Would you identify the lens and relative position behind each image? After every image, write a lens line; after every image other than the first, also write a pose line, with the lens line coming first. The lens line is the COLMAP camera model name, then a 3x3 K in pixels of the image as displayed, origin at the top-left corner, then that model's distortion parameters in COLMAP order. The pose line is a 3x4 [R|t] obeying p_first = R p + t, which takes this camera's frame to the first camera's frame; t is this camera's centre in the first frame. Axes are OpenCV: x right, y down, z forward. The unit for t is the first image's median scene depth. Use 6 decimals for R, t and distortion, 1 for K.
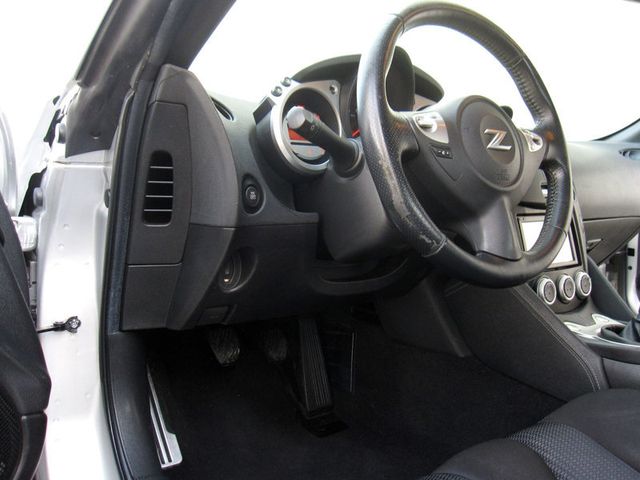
lens RADIAL K [[545.0, 0, 318.3], [0, 545.0, 242.9], [0, 0, 1]] dist [-0.044210, 0.000471]
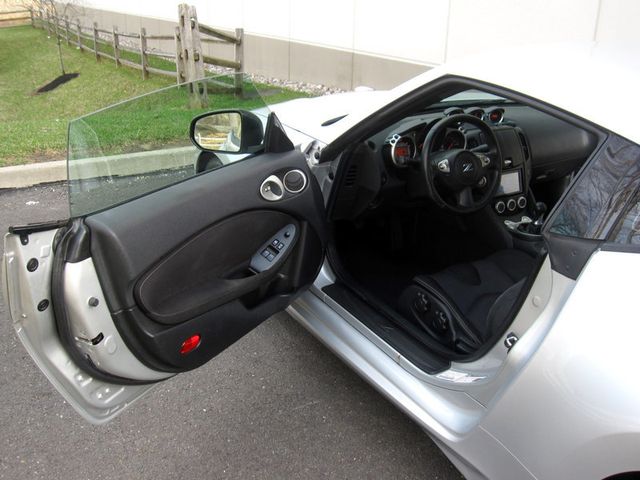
lens RADIAL K [[626.2, 0, 319.9], [0, 626.2, 238.4], [0, 0, 1]] dist [-0.062761, 0.000000]
pose [[0.994546, 0.039494, -0.096535, -0.122770], [-0.011026, 0.960161, 0.279228, -0.695332], [0.103717, -0.276641, 0.955360, -2.252404]]
